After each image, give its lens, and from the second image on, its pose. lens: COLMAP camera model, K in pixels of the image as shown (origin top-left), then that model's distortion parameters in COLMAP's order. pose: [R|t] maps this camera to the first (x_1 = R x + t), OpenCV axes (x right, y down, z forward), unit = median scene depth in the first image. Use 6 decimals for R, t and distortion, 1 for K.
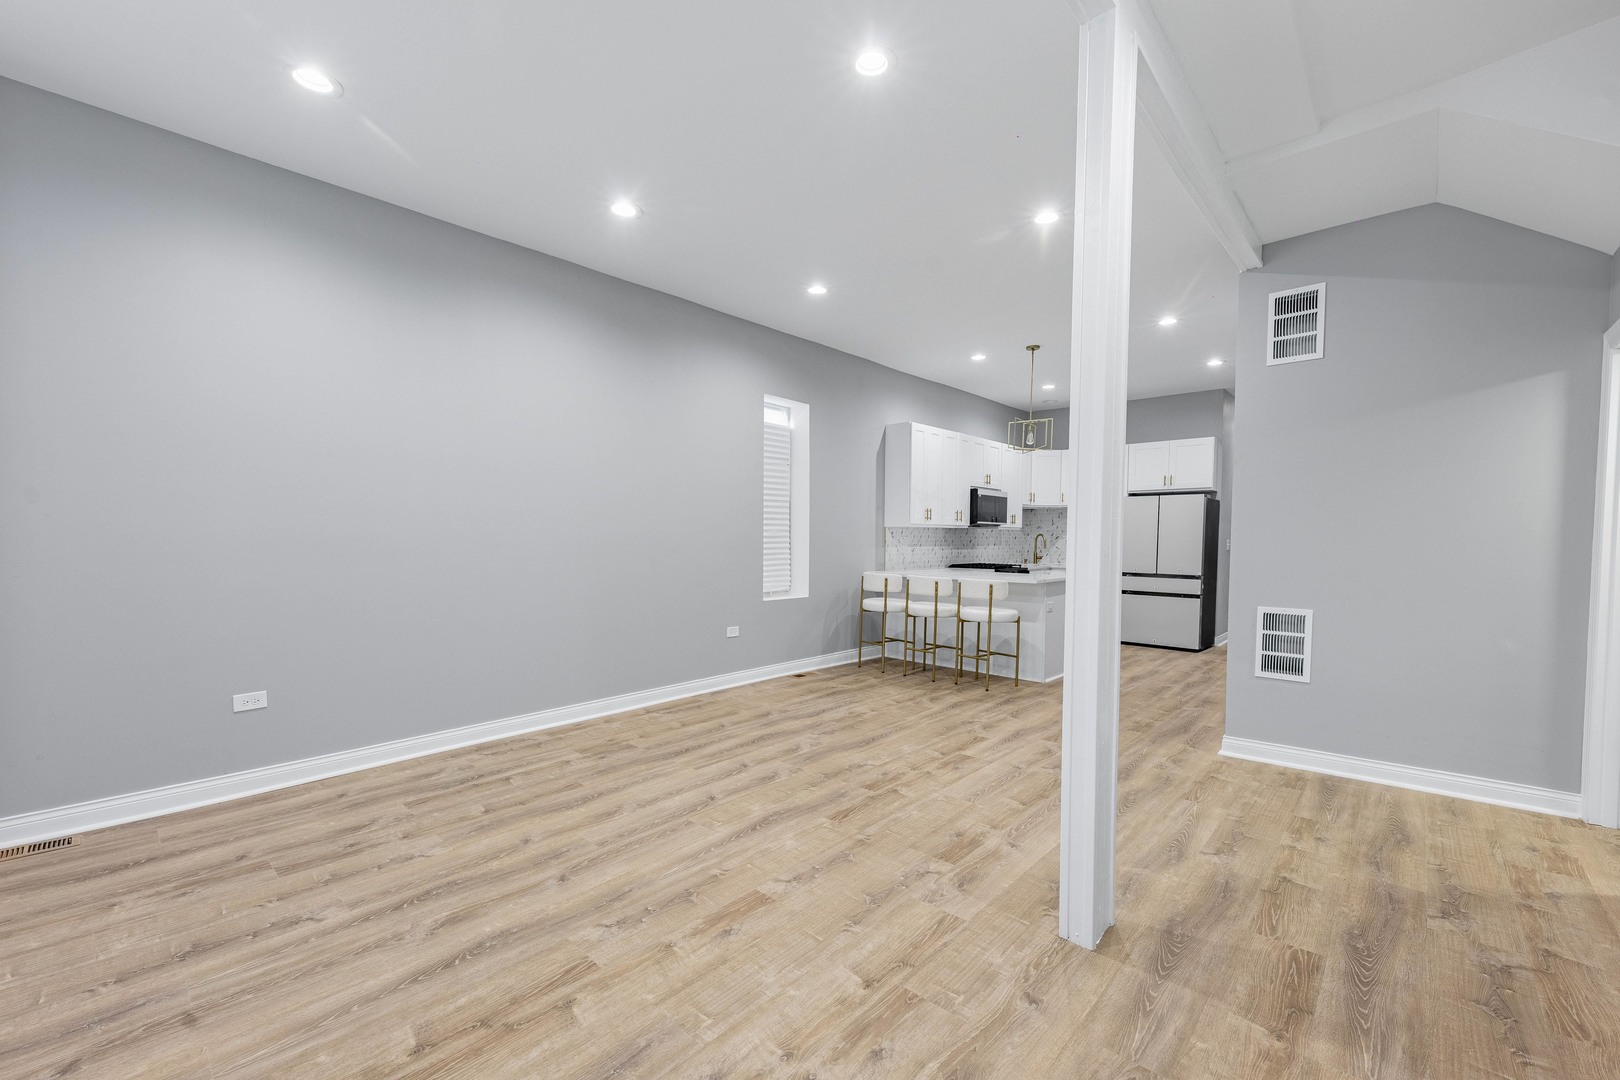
lens RADIAL K [[659.8, 0, 809.7], [0, 659.8, 561.1], [0, 0, 1]] dist [0.004476, -0.000045]
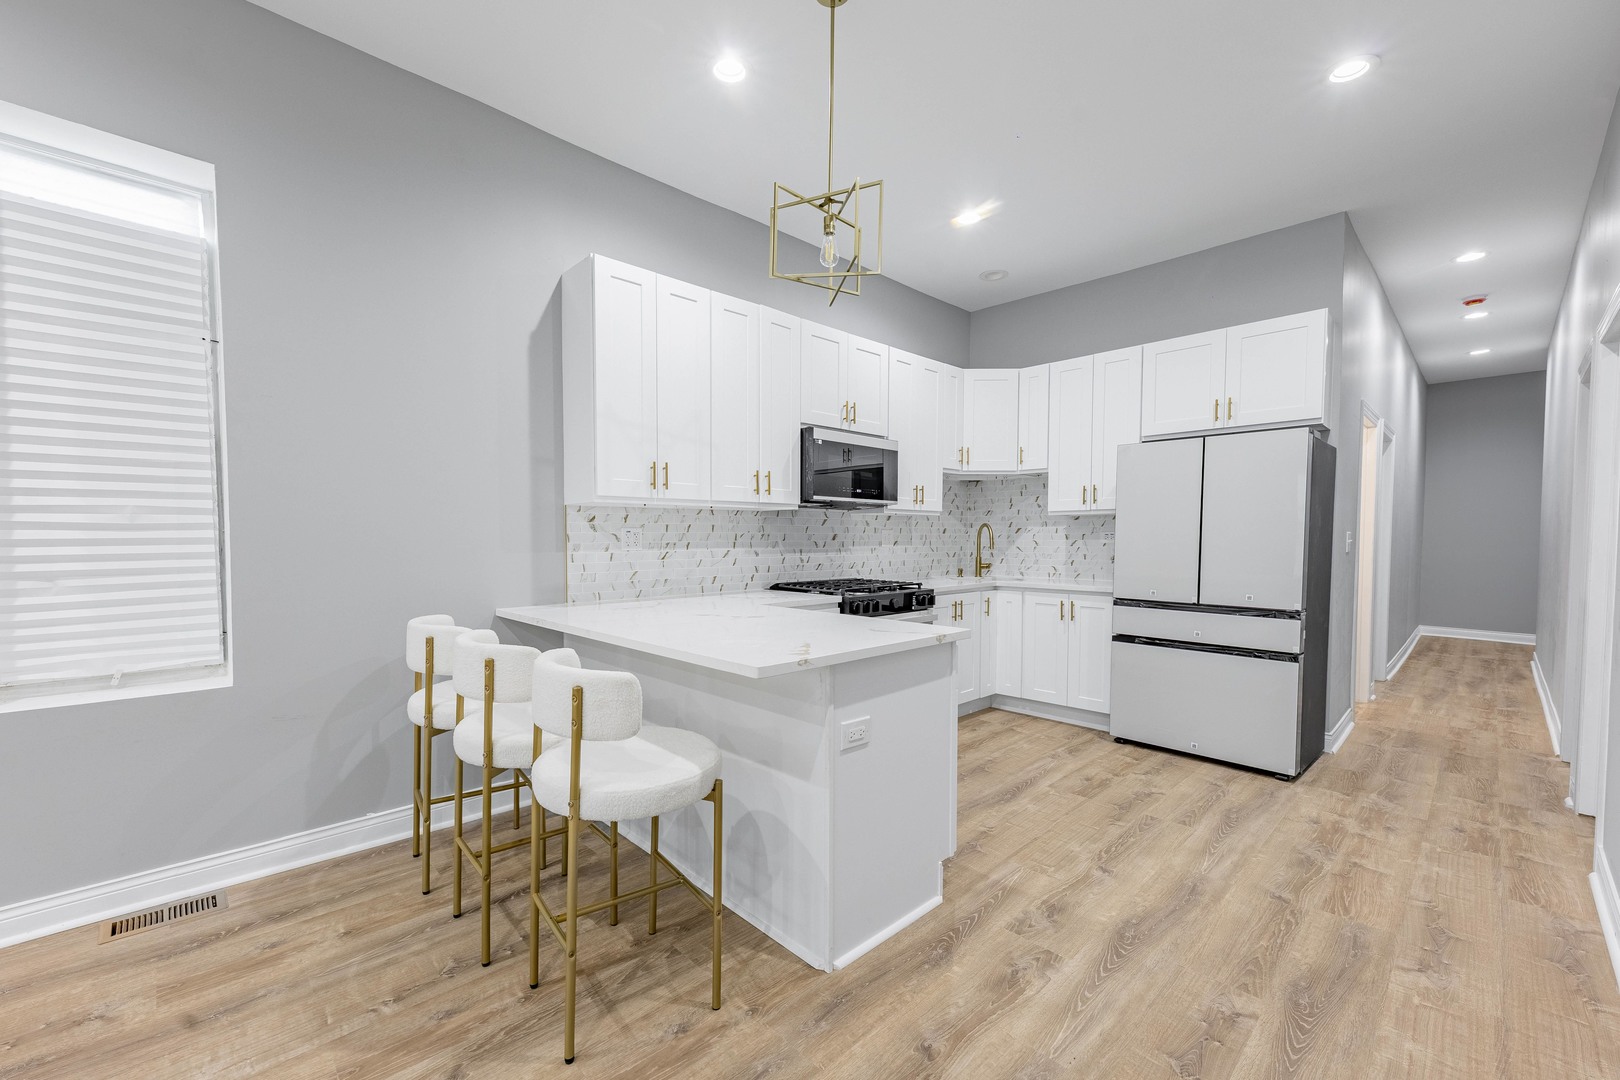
lens RADIAL K [[659.8, 0, 809.7], [0, 659.8, 561.1], [0, 0, 1]] dist [0.004476, -0.000045]
pose [[0.998225, -0.003285, -0.059458, 0.439826], [0.003400, 0.999993, 0.001833, -0.020637], [0.059452, -0.002032, 0.998229, 0.816594]]
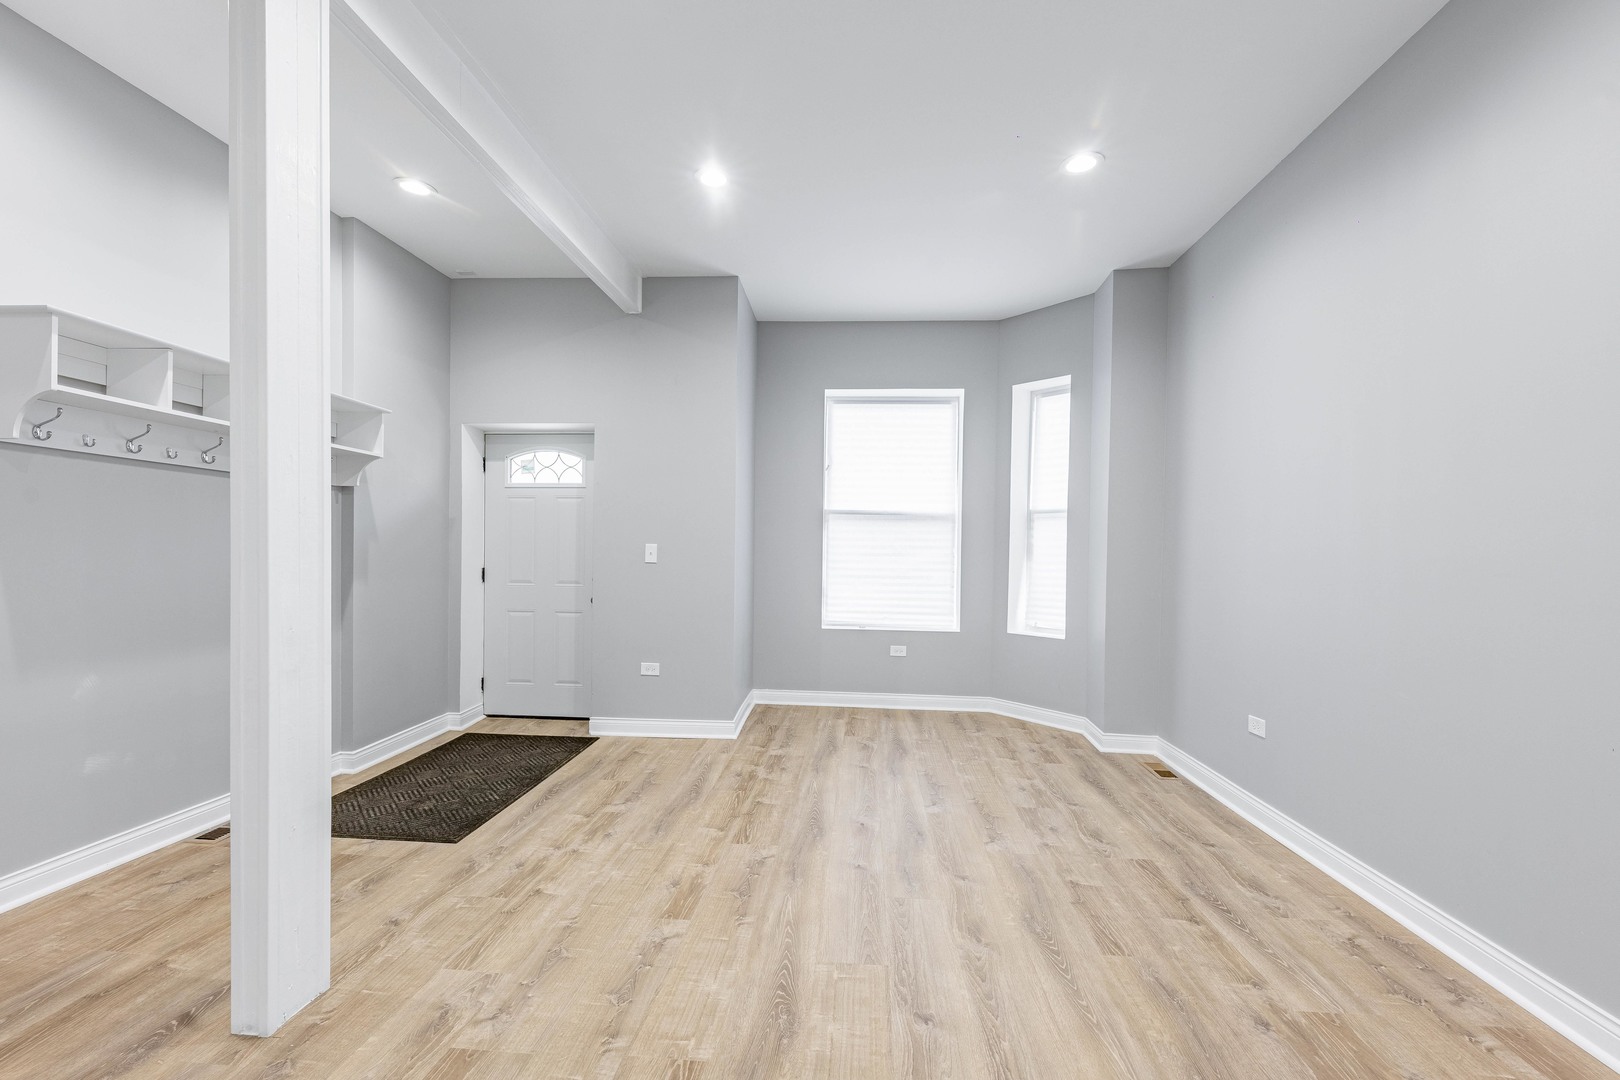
lens RADIAL K [[657.8, 0, 810.9], [0, 657.8, 564.0], [0, 0, 1]] dist [0.007031, -0.000227]
pose [[-0.790379, -0.002609, -0.612612, 0.176708], [-0.034605, 0.998584, 0.040394, -0.028358], [0.611640, 0.053126, -0.789351, 0.890874]]
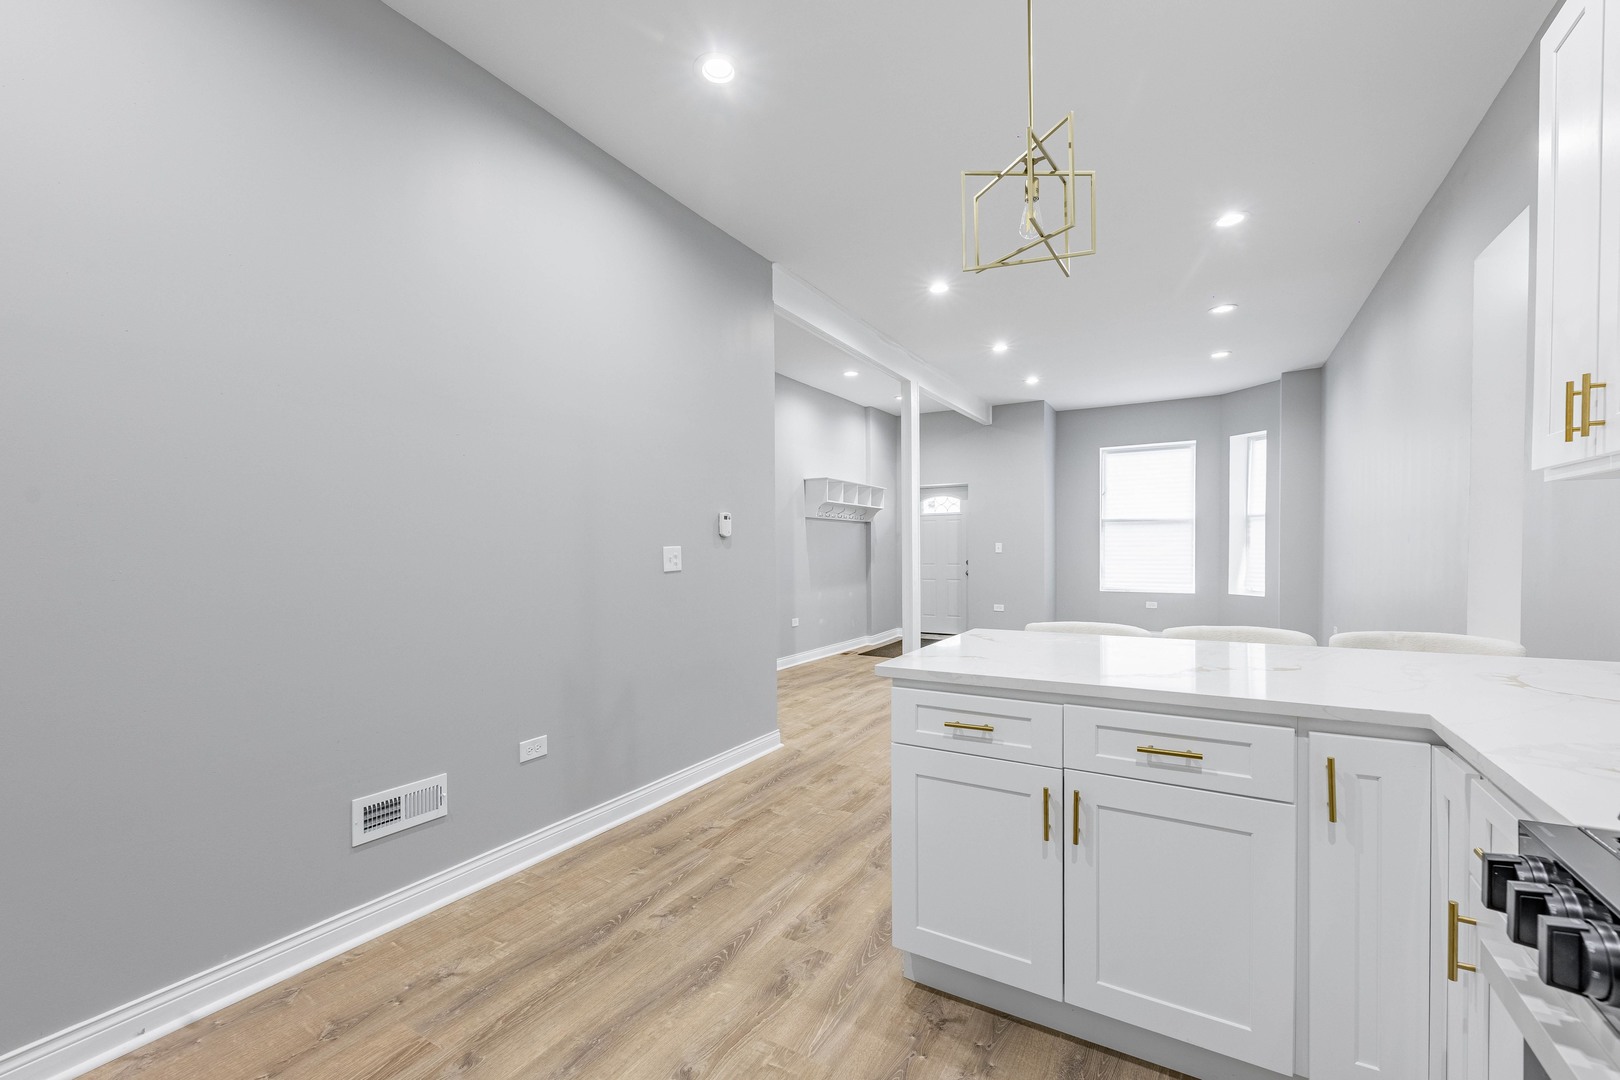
lens RADIAL K [[659.8, 0, 809.7], [0, 659.8, 561.1], [0, 0, 1]] dist [0.004476, -0.000045]
pose [[-0.979597, 0.009506, -0.200746, 0.637817], [-0.000484, 0.998766, 0.049656, -0.050683], [0.200970, 0.048740, -0.978384, 1.654118]]
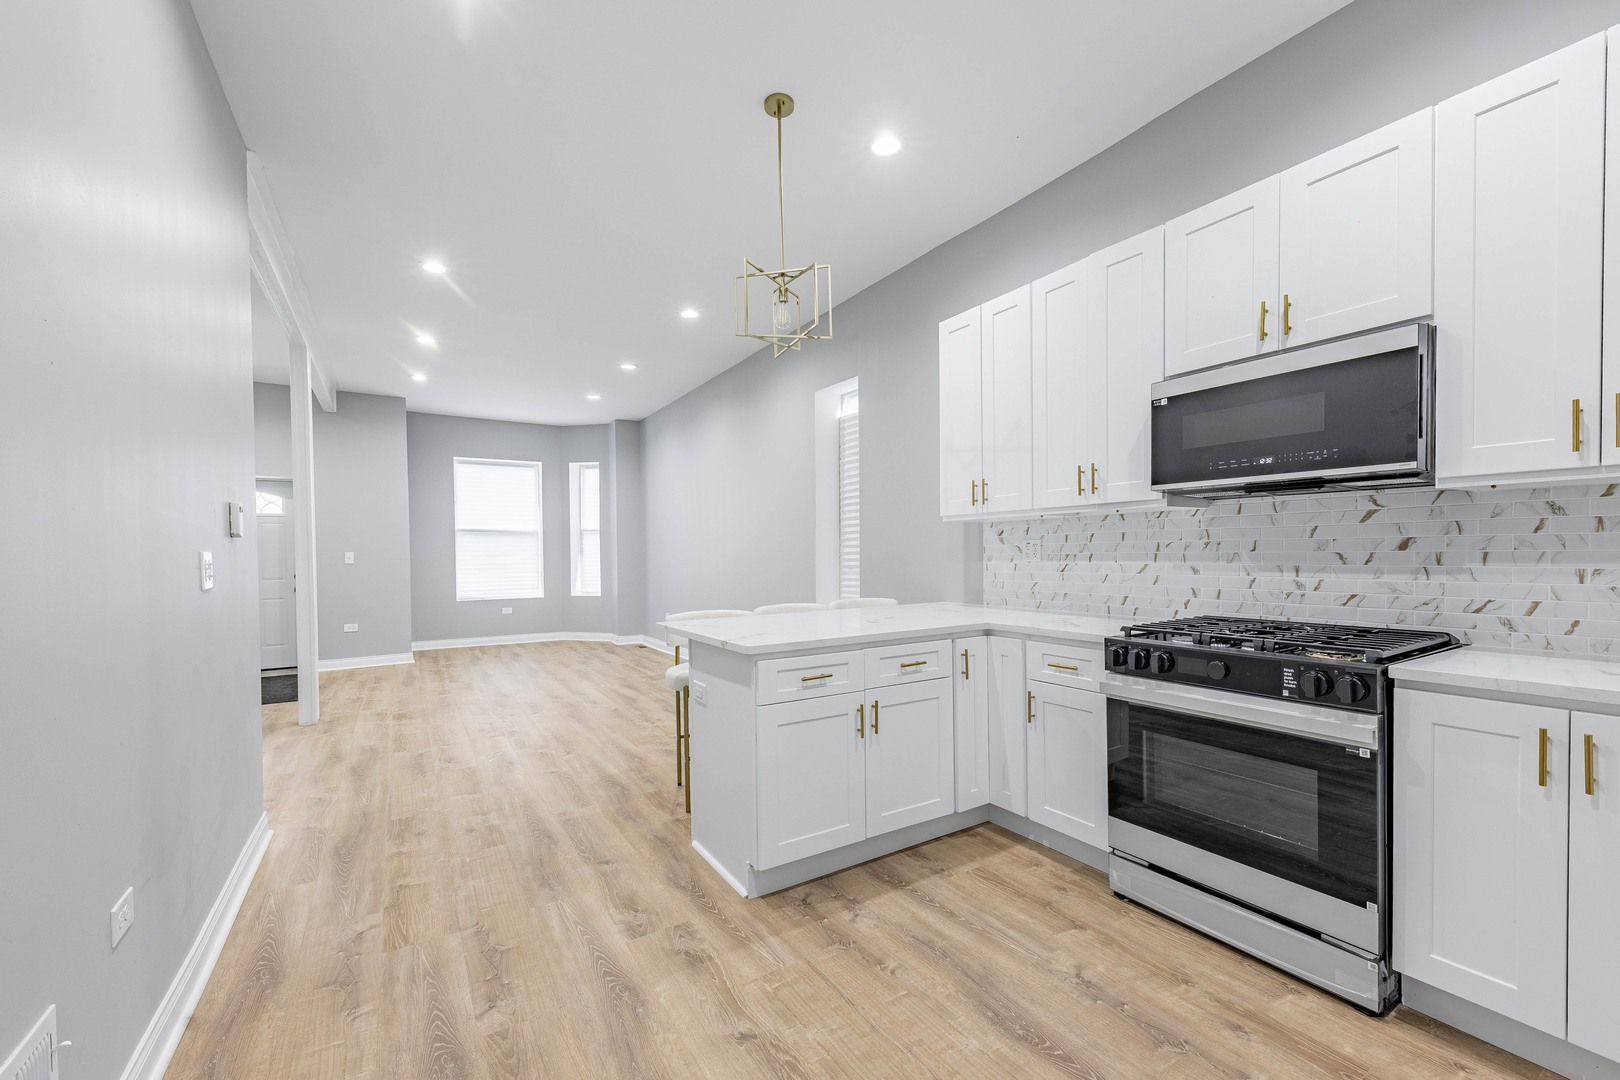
lens RADIAL K [[657.8, 0, 810.9], [0, 657.8, 564.0], [0, 0, 1]] dist [0.007031, -0.000227]
pose [[-0.269461, 0.018260, -0.962838, 0.957425], [-0.018807, 0.999530, 0.024219, -0.041292], [0.962828, 0.024634, -0.268991, 1.456941]]
